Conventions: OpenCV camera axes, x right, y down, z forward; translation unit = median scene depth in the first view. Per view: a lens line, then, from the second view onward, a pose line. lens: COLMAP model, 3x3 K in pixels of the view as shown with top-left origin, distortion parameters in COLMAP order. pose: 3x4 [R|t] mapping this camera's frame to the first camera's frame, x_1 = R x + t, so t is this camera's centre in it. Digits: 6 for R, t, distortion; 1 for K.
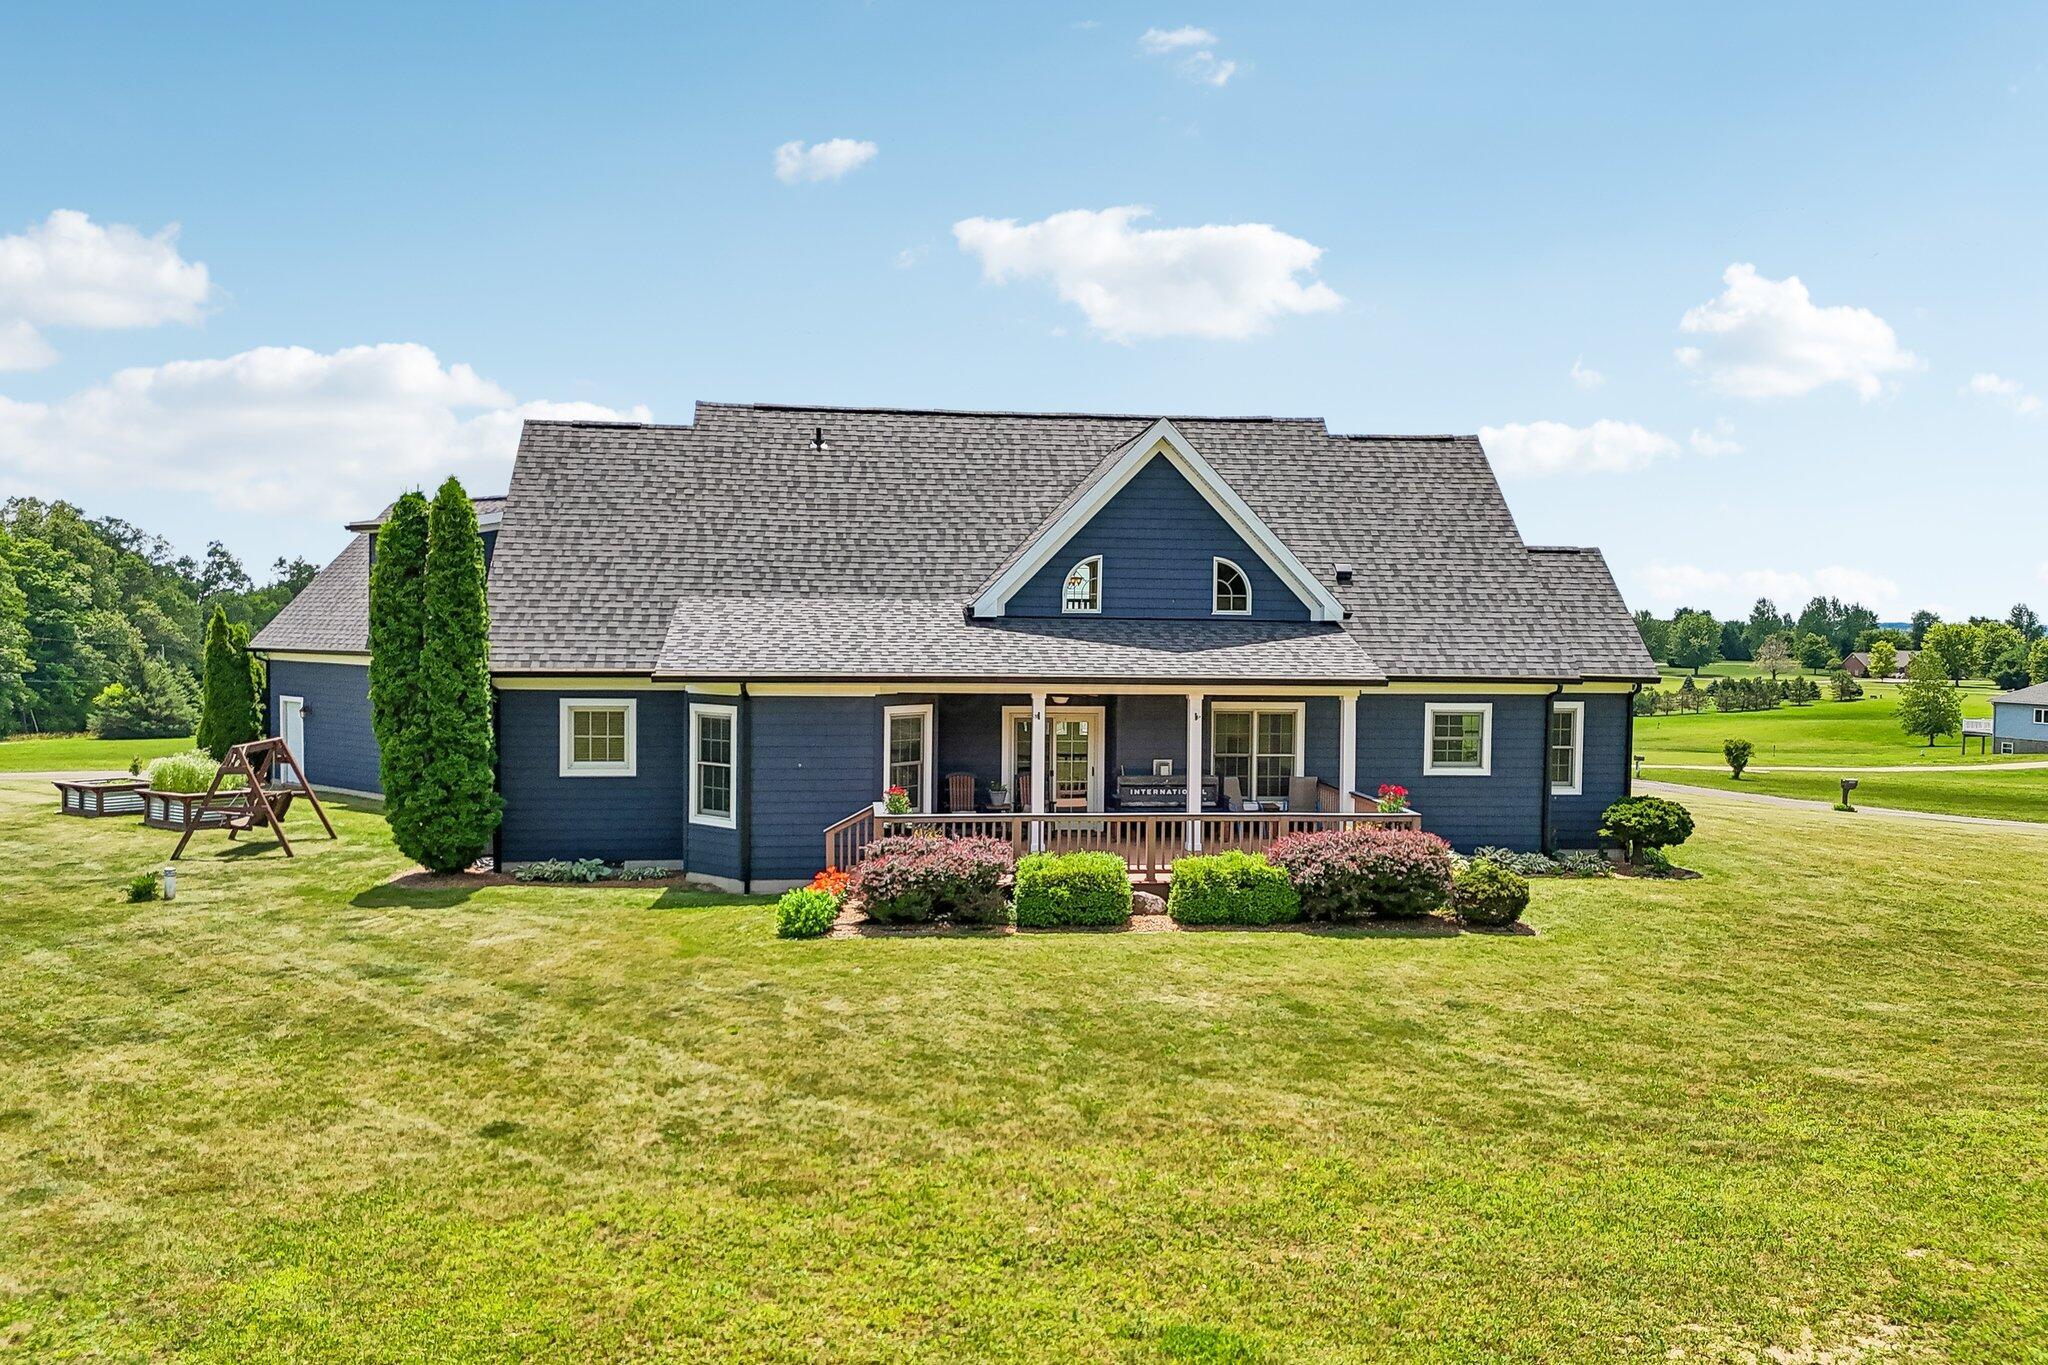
lens RADIAL K [[1407.1, 0, 1024.0], [0, 1407.1, 682.5], [0, 0, 1]] dist [0.090051, -0.067911]
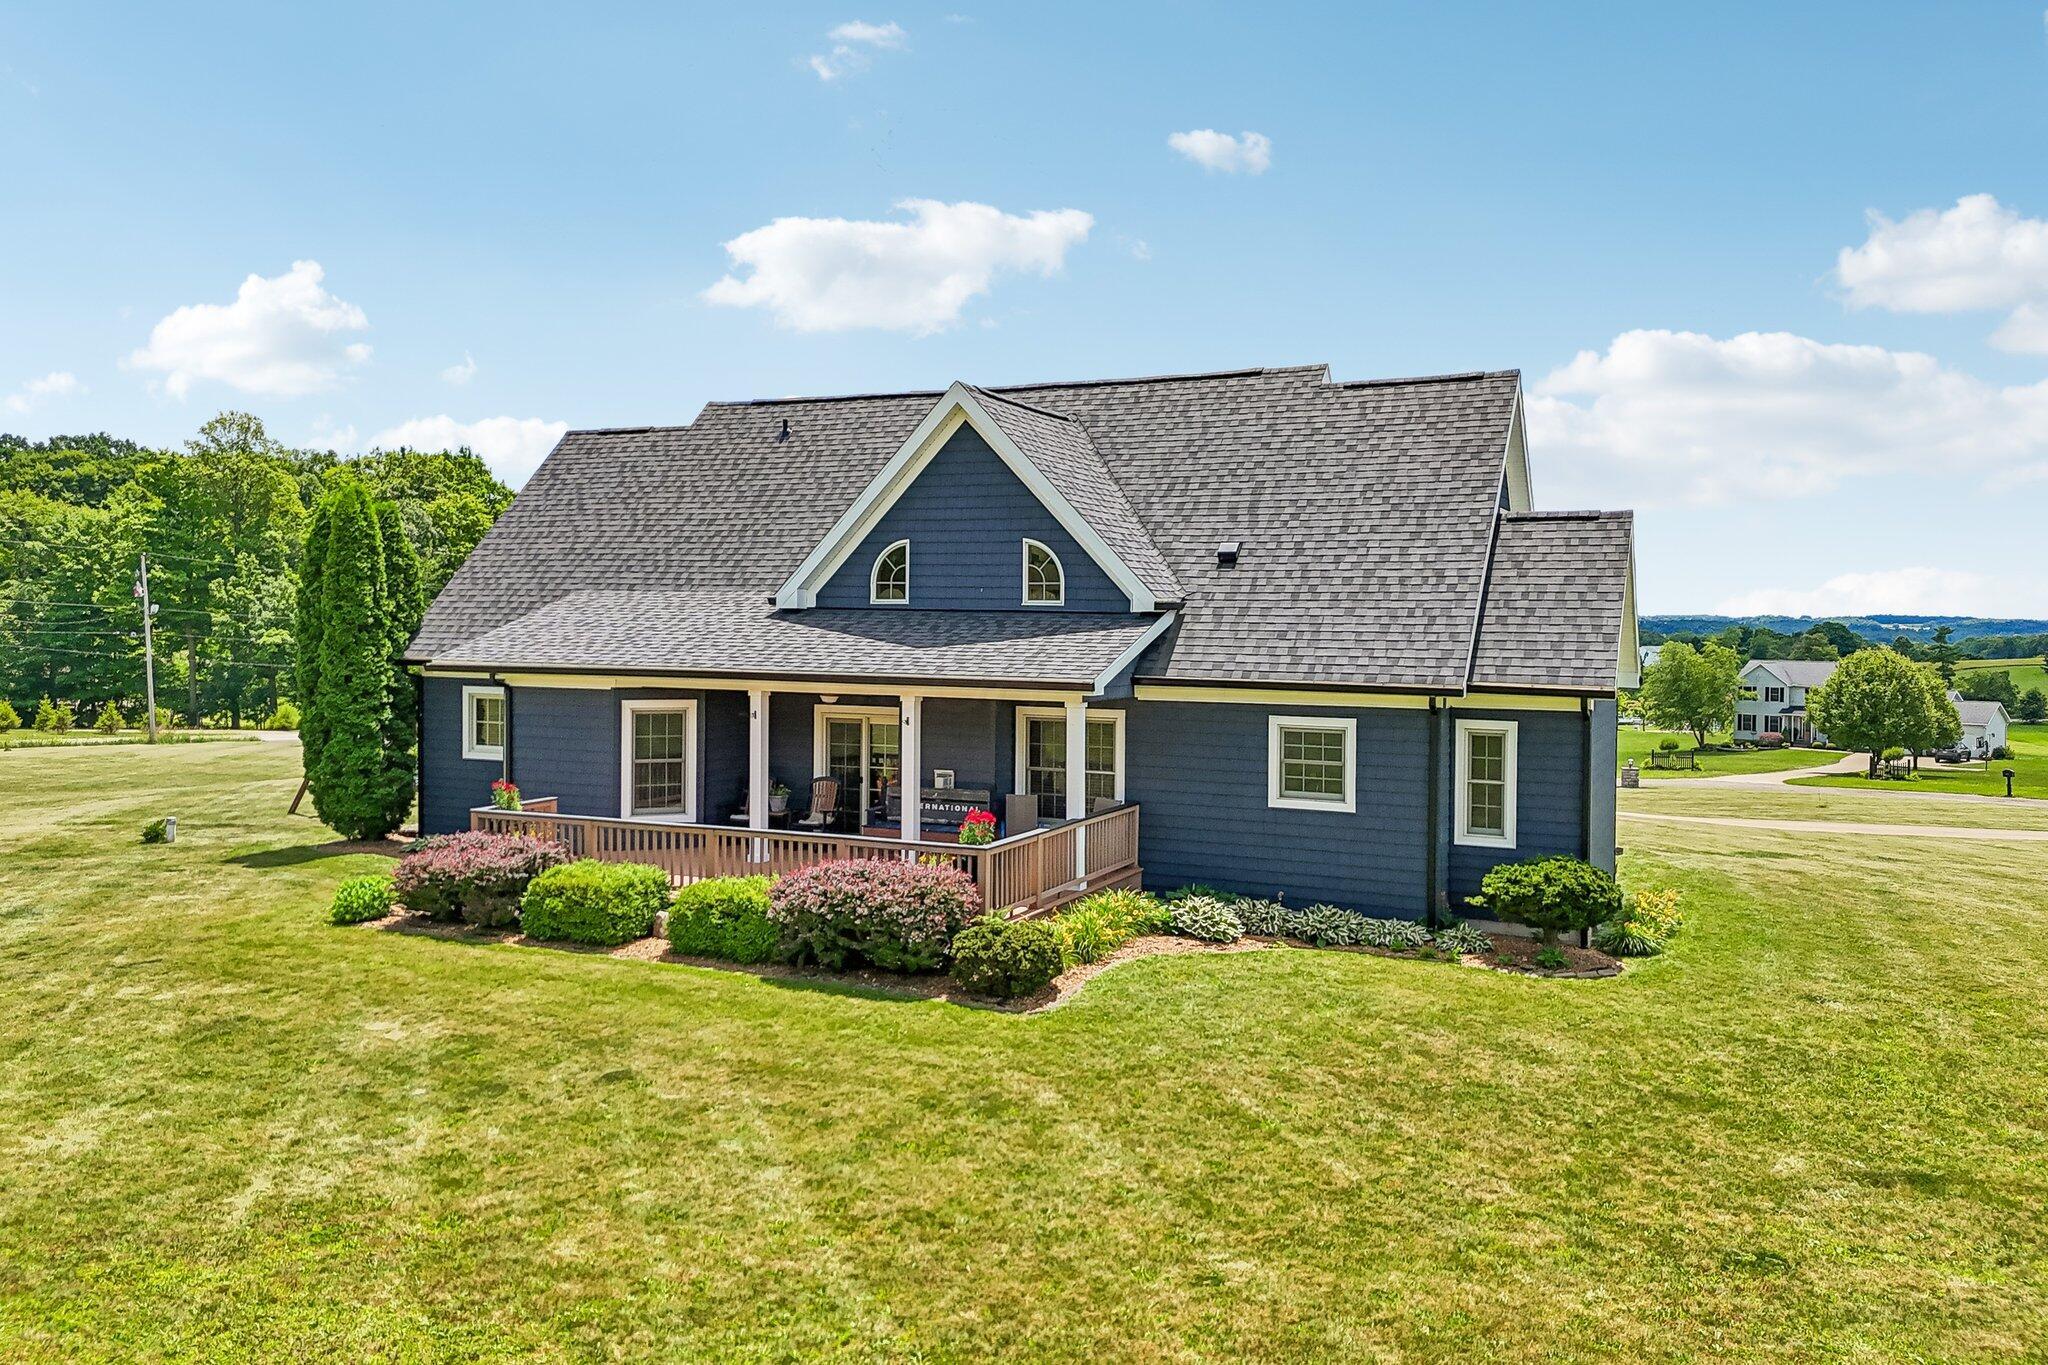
lens RADIAL K [[1407.1, 0, 1024.0], [0, 1407.1, 682.5], [0, 0, 1]] dist [0.090051, -0.067911]
pose [[0.877008, 0.020262, -0.480048, 0.550310], [-0.021033, 0.999772, 0.003771, -0.004238], [0.480015, 0.006789, 0.877234, 0.246586]]
